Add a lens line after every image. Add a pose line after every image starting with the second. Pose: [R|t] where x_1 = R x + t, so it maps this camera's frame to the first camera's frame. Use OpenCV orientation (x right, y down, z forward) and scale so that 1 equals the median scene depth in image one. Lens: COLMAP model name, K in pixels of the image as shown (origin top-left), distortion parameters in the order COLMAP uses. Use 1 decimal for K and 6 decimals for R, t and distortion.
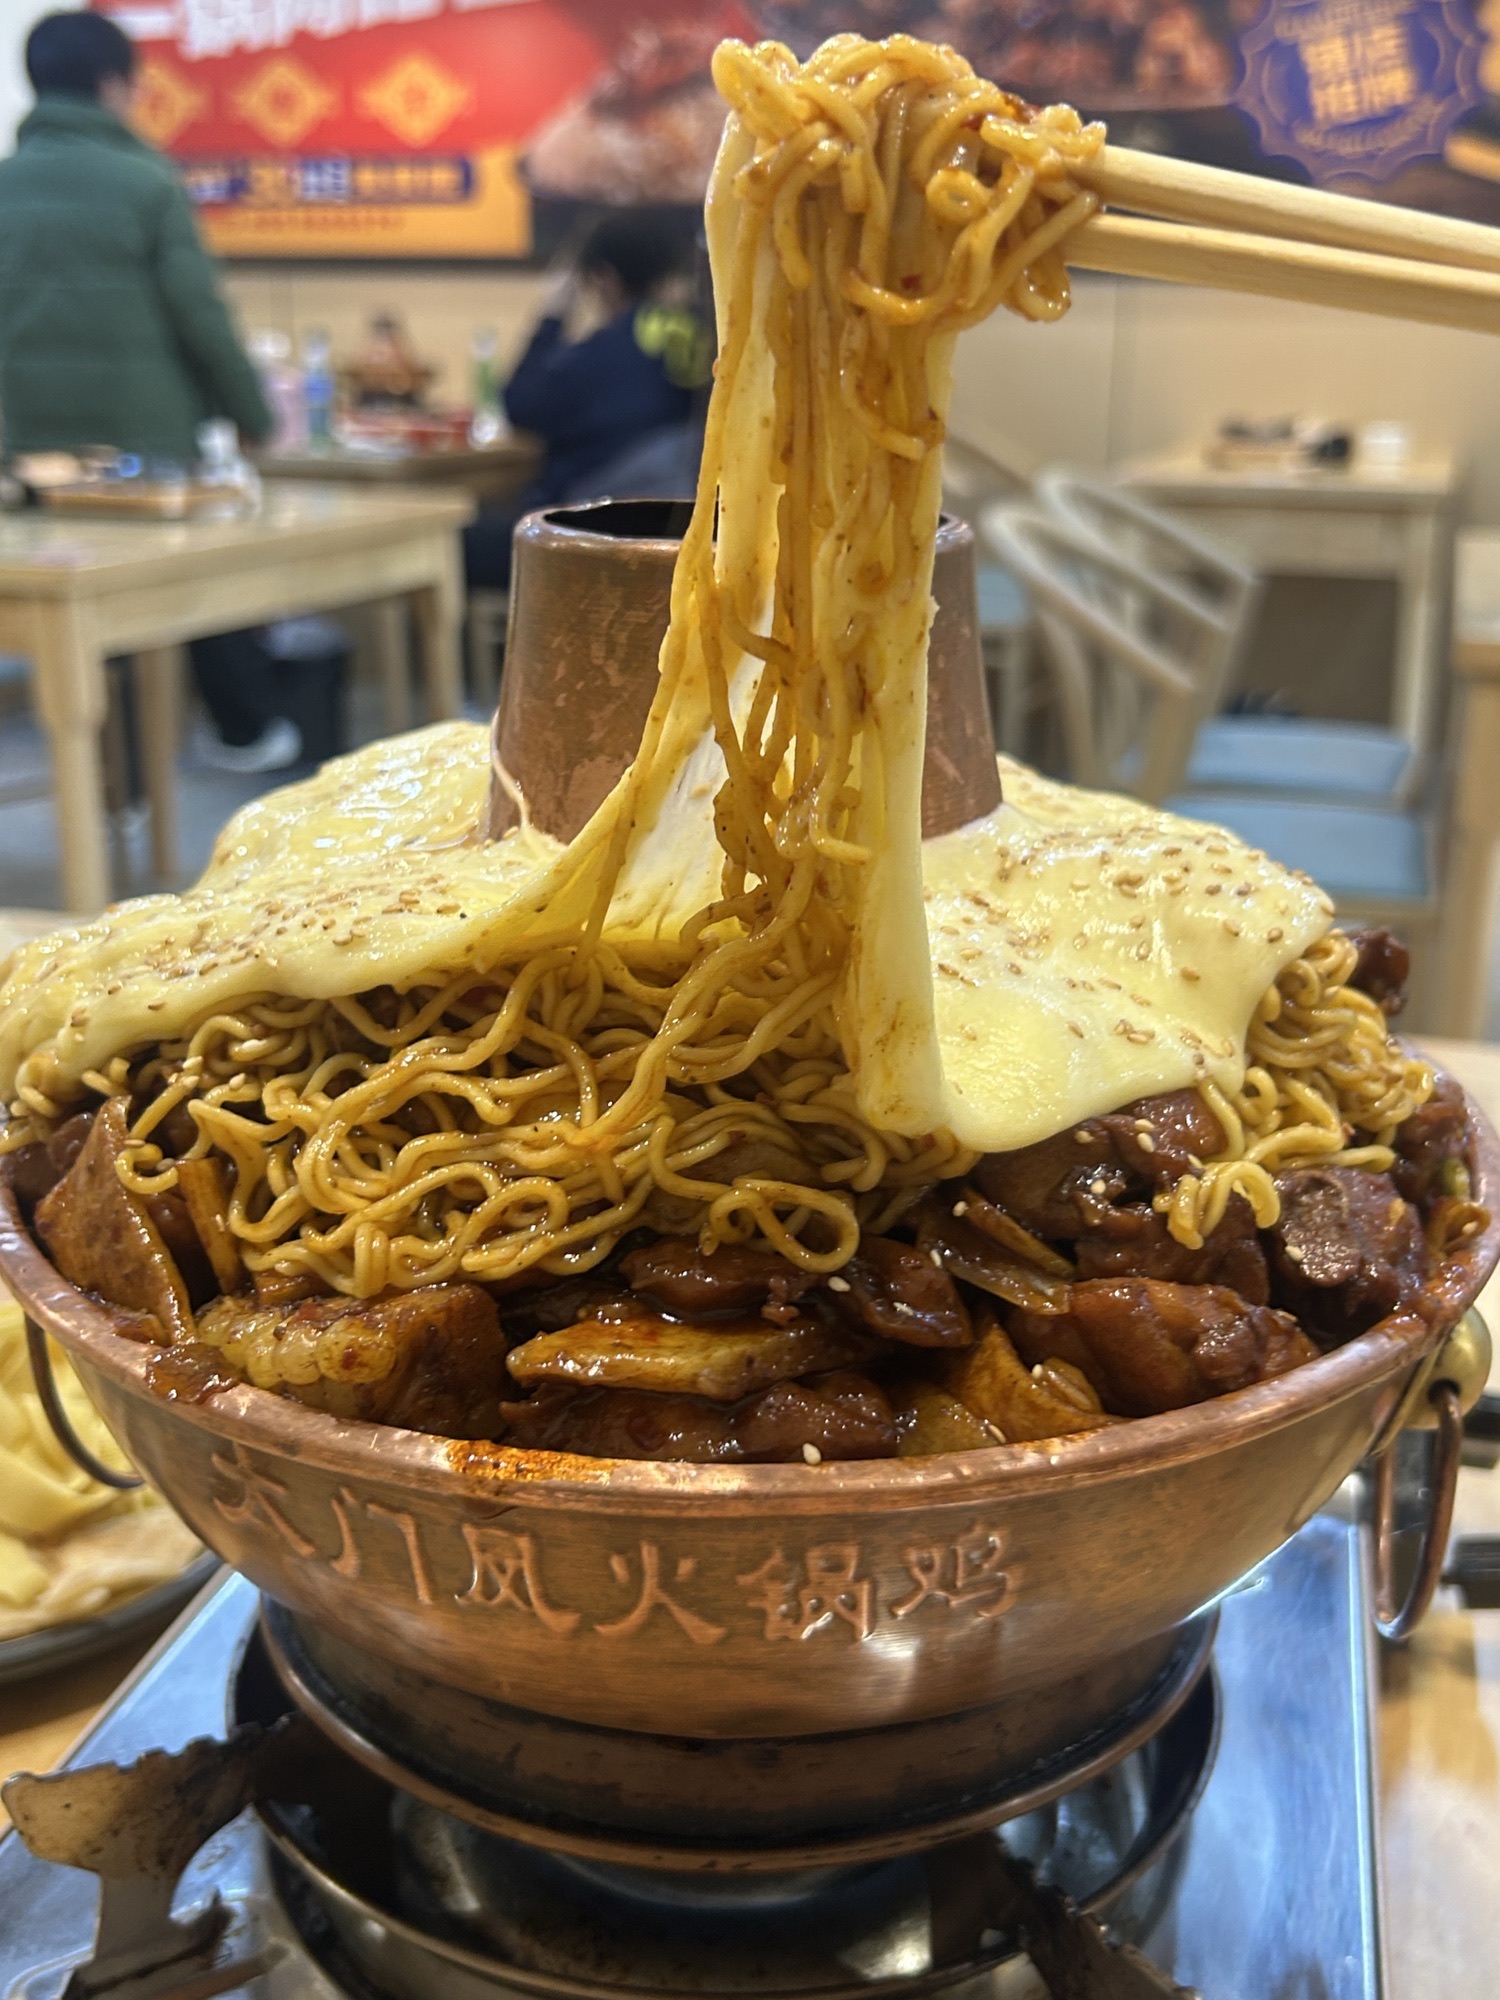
lens RADIAL K [[2057.6, 0, 750.0], [0, 2057.6, 1000.0], [0, 0, 1]] dist [0.073226, -0.365036]
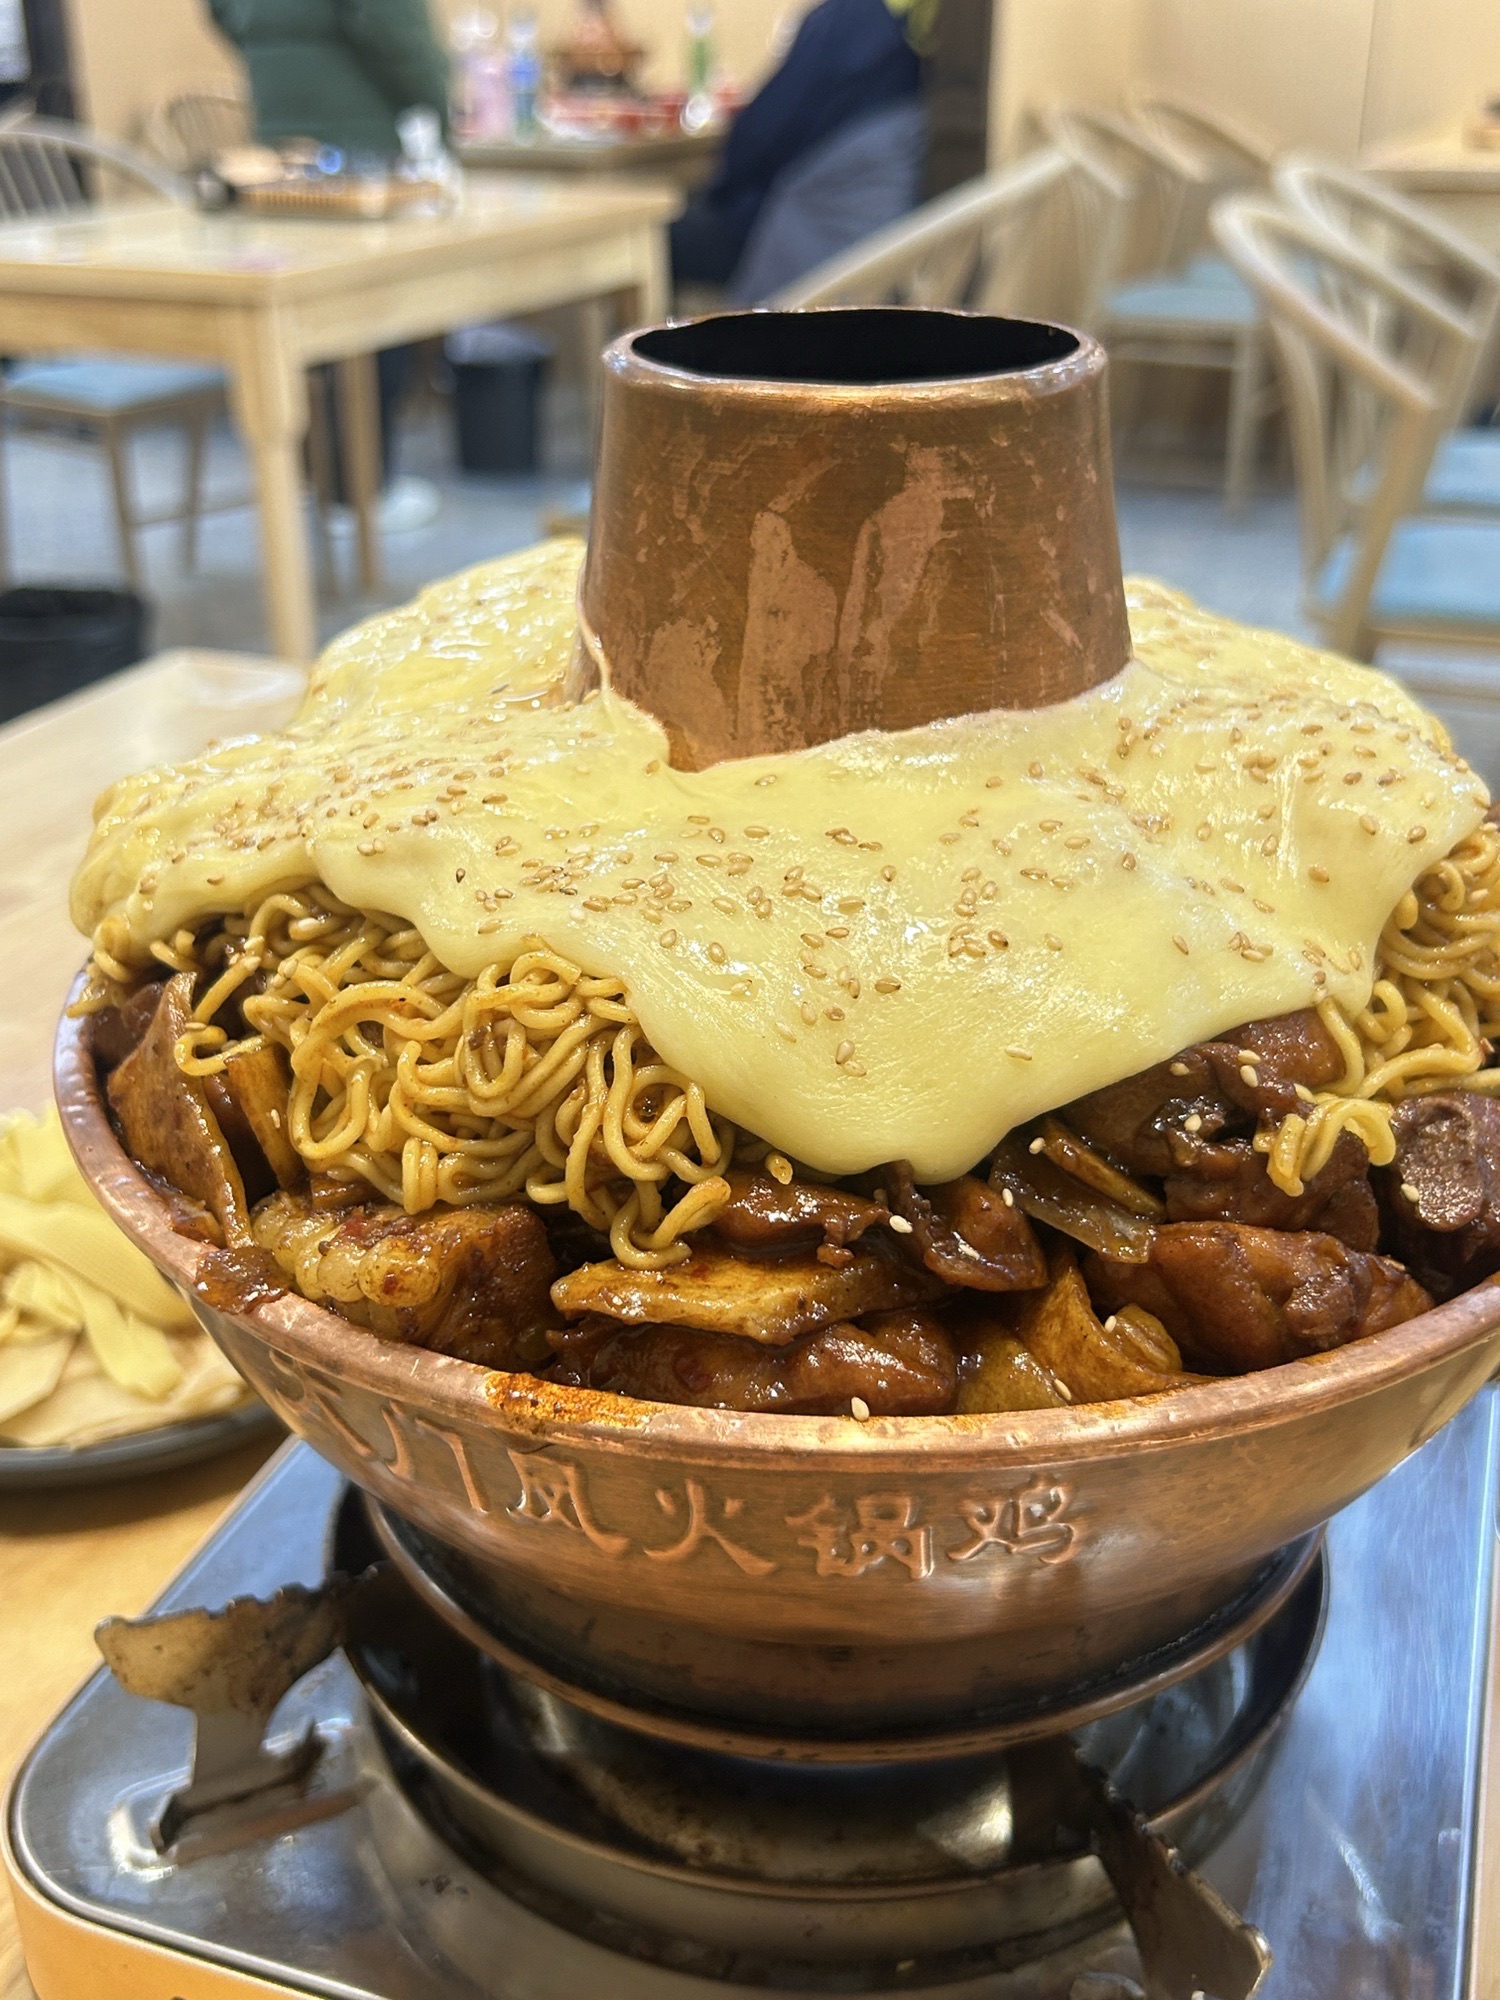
lens RADIAL K [[2057.6, 0, 750.0], [0, 2057.6, 1000.0], [0, 0, 1]] dist [0.073226, -0.365036]
pose [[0.994473, 0.030856, -0.100358, 0.057814], [-0.016239, 0.989542, 0.143330, -0.085554], [0.103731, -0.140908, 0.984573, 0.071463]]
